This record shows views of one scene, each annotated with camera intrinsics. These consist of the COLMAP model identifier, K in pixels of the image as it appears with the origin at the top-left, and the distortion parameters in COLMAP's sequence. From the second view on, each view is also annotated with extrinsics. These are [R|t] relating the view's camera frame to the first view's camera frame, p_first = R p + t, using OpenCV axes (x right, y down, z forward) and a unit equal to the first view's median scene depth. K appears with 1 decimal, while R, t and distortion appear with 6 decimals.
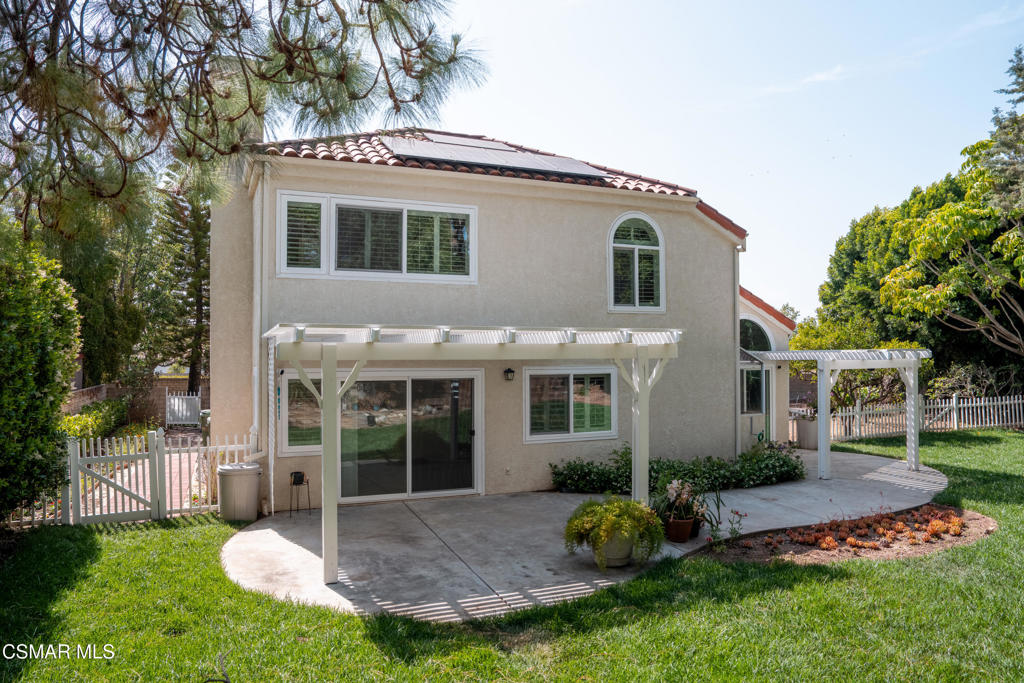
lens RADIAL K [[713.7, 0, 512.0], [0, 713.7, 341.5], [0, 0, 1]] dist [-0.051037, 0.003165]
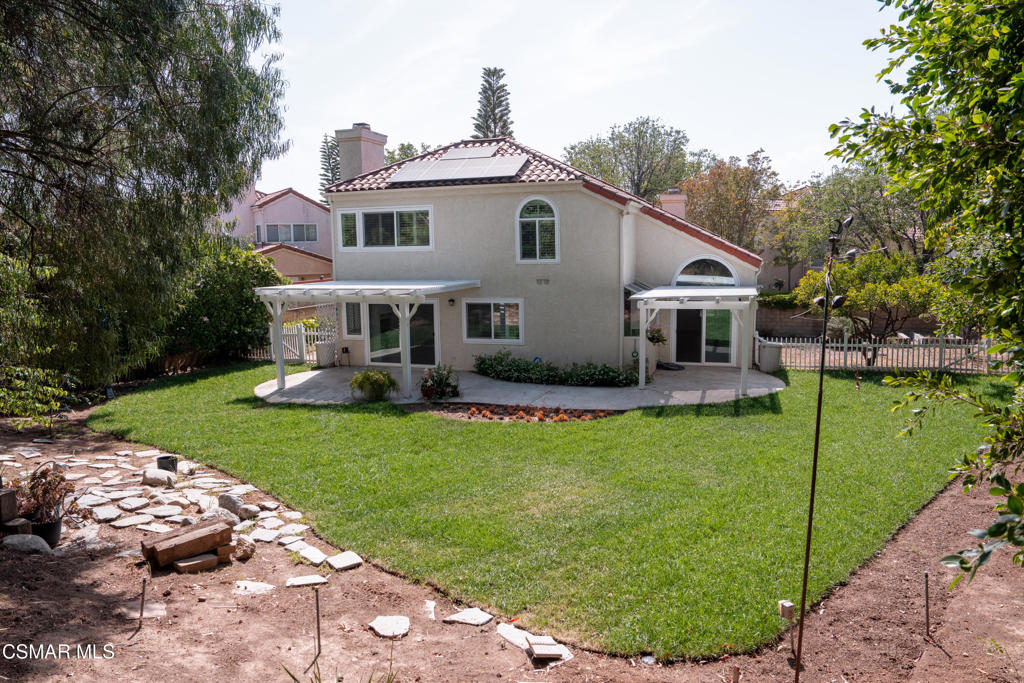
lens RADIAL K [[697.6, 0, 512.0], [0, 697.6, 341.5], [0, 0, 1]] dist [-0.039938, 0.002602]
pose [[0.738491, 0.079781, -0.669526, 1.179940], [0.023653, 0.989299, 0.143975, -0.094932], [0.673848, -0.122161, 0.728701, -0.133369]]
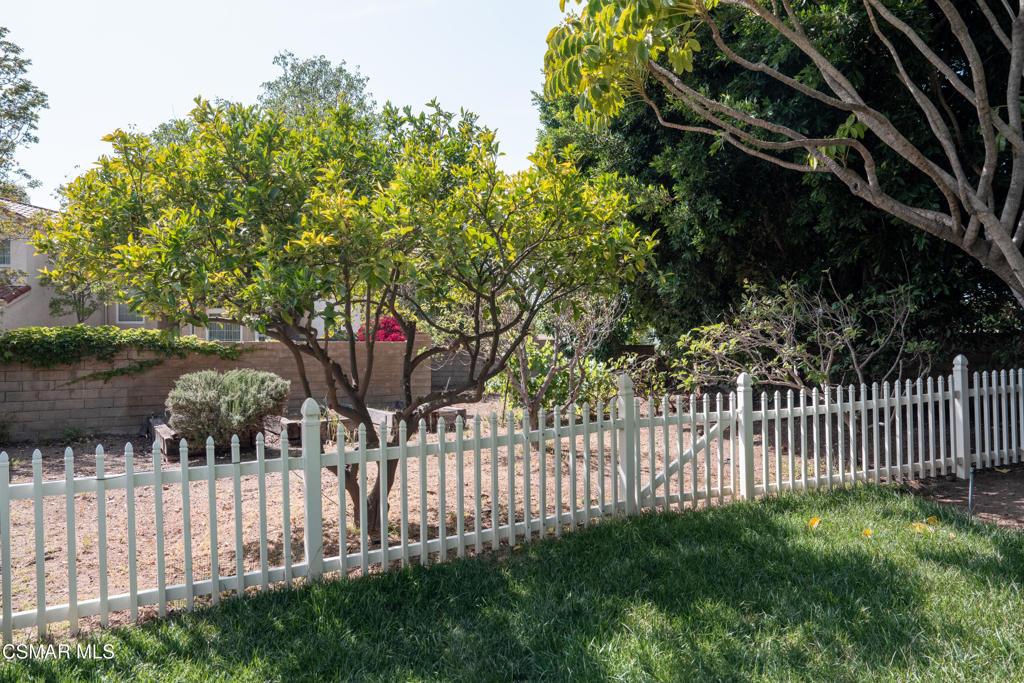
lens RADIAL K [[713.7, 0, 512.0], [0, 713.7, 341.5], [0, 0, 1]] dist [-0.051037, 0.003165]
pose [[0.979980, -0.008654, 0.198909, 0.729093], [0.000632, 0.999185, 0.040363, 0.073230], [-0.199096, -0.039429, 0.979186, 1.105103]]
